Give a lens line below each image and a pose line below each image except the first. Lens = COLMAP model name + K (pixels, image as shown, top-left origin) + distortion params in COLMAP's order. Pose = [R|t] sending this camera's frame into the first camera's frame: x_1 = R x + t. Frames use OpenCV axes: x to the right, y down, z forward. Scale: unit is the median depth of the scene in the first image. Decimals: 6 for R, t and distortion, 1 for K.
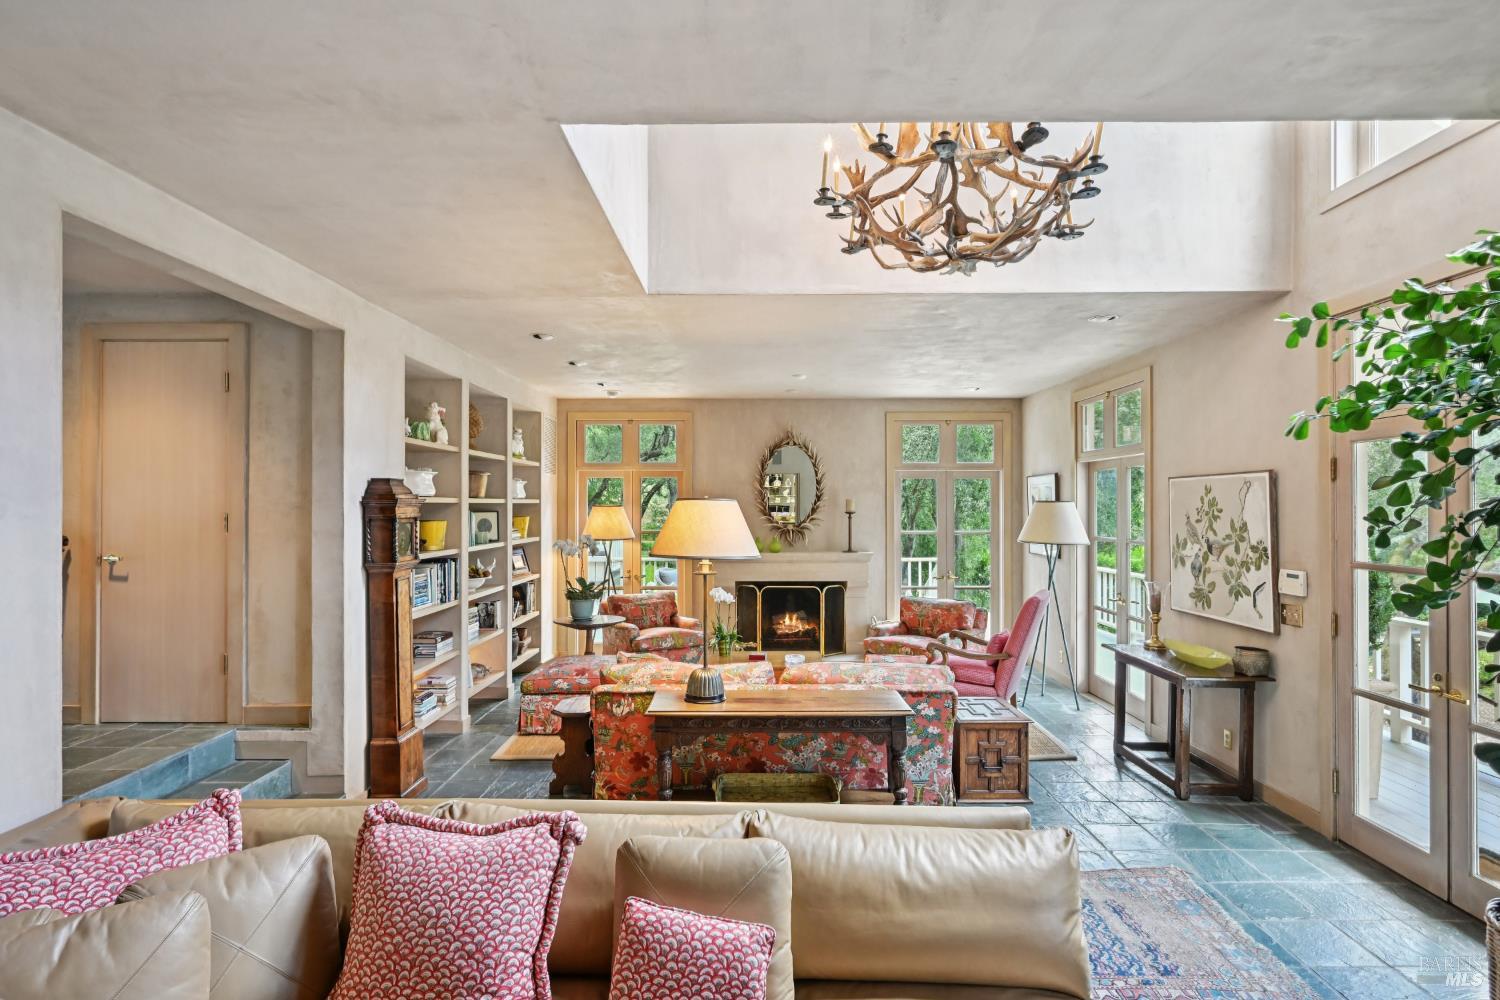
lens RADIAL K [[736.8, 0, 752.5], [0, 736.8, 502.8], [0, 0, 1]] dist [-0.001572, 0.000042]
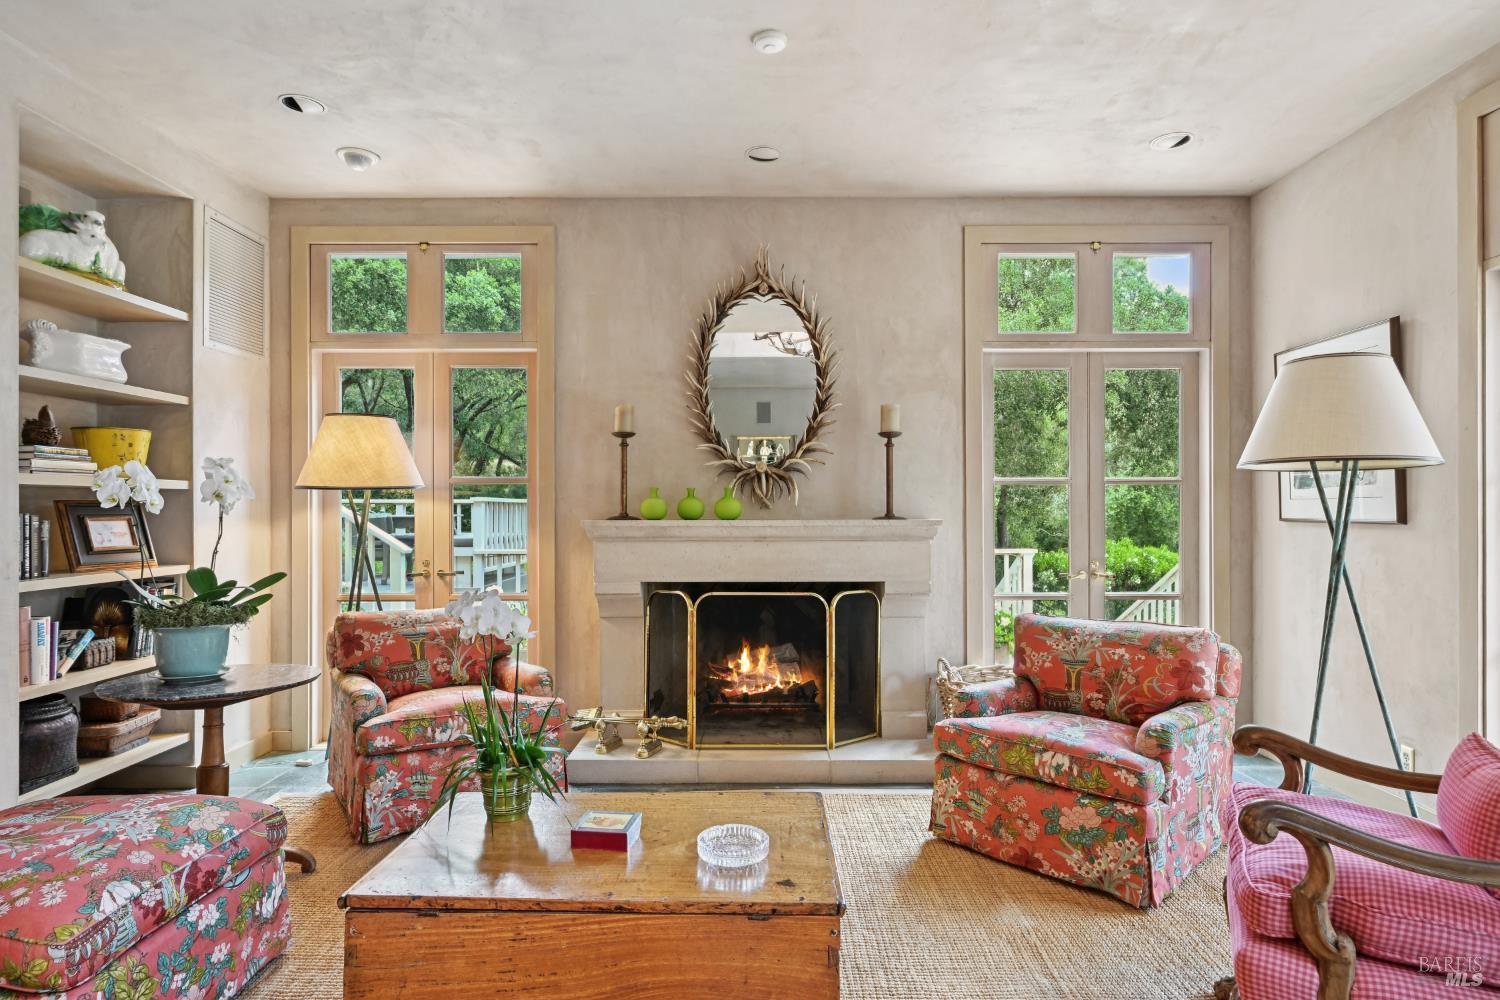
lens RADIAL K [[820.7, 0, 748.2], [0, 820.7, 501.6], [0, 0, 1]] dist [0.004684, -0.000015]
pose [[0.999990, -0.001770, -0.004098, 0.045272], [0.001753, 0.999990, -0.004045, 0.058087], [0.004105, 0.004038, 0.999983, 0.483368]]
